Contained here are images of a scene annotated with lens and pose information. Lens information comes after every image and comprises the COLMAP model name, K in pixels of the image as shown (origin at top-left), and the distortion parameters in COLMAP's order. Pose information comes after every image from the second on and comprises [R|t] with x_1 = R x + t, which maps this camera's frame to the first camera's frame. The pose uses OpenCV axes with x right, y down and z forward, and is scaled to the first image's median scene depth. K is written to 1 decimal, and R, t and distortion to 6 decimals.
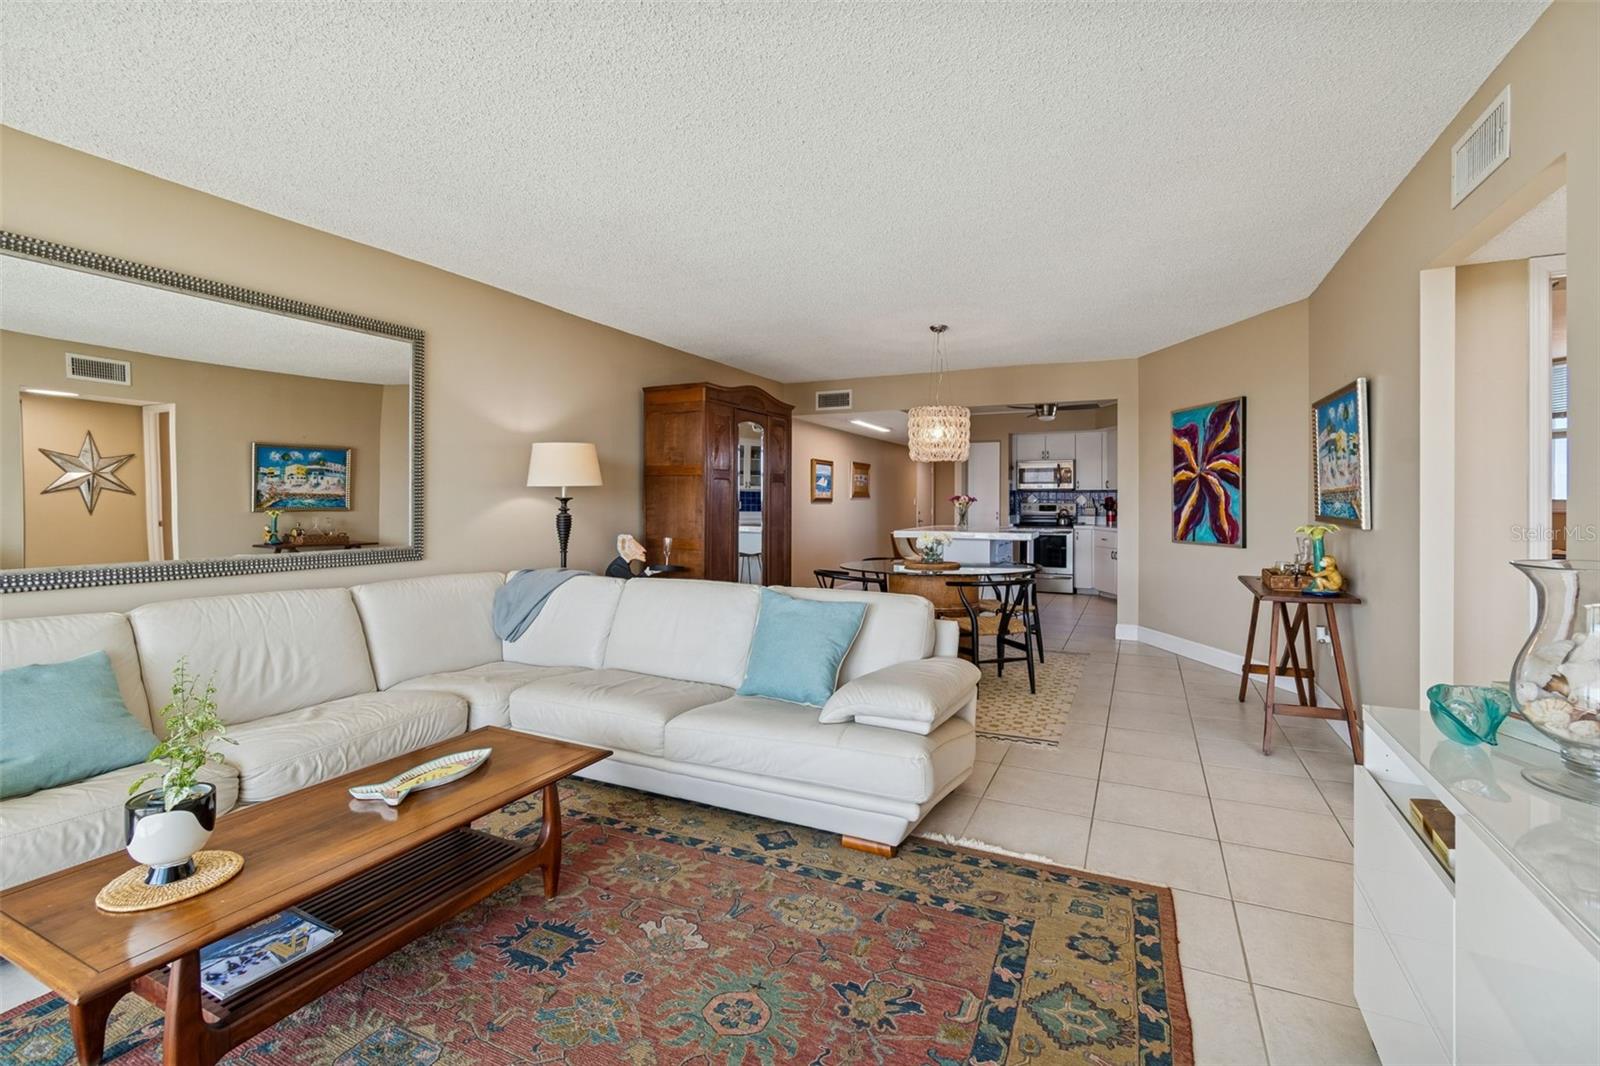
lens RADIAL K [[722.4, 0, 798.8], [0, 722.4, 498.7], [0, 0, 1]] dist [0.000075, 0.000011]
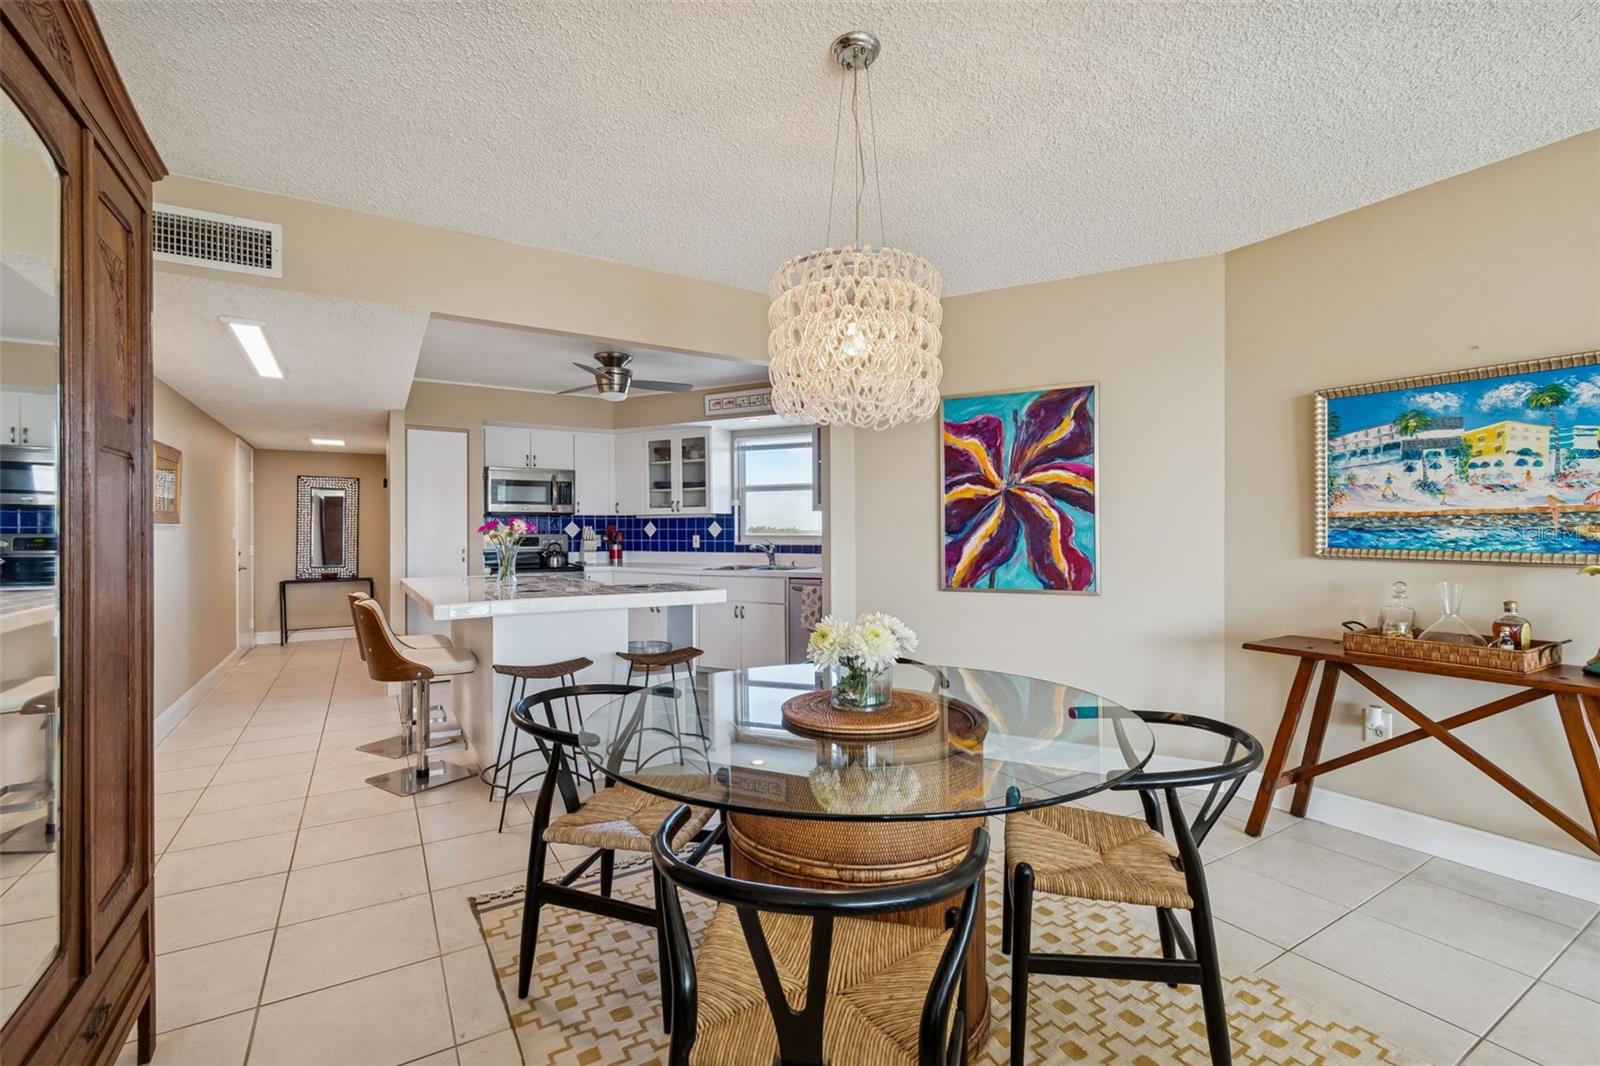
lens RADIAL K [[709.3, 0, 800.0], [0, 709.3, 533.0], [0, 0, 1]] dist [0.000006, -0.000038]
pose [[0.544214, -0.007403, 0.838914, -0.116125], [0.002049, 0.999970, 0.007495, 0.001142], [-0.838944, -0.002360, 0.544212, 0.796012]]
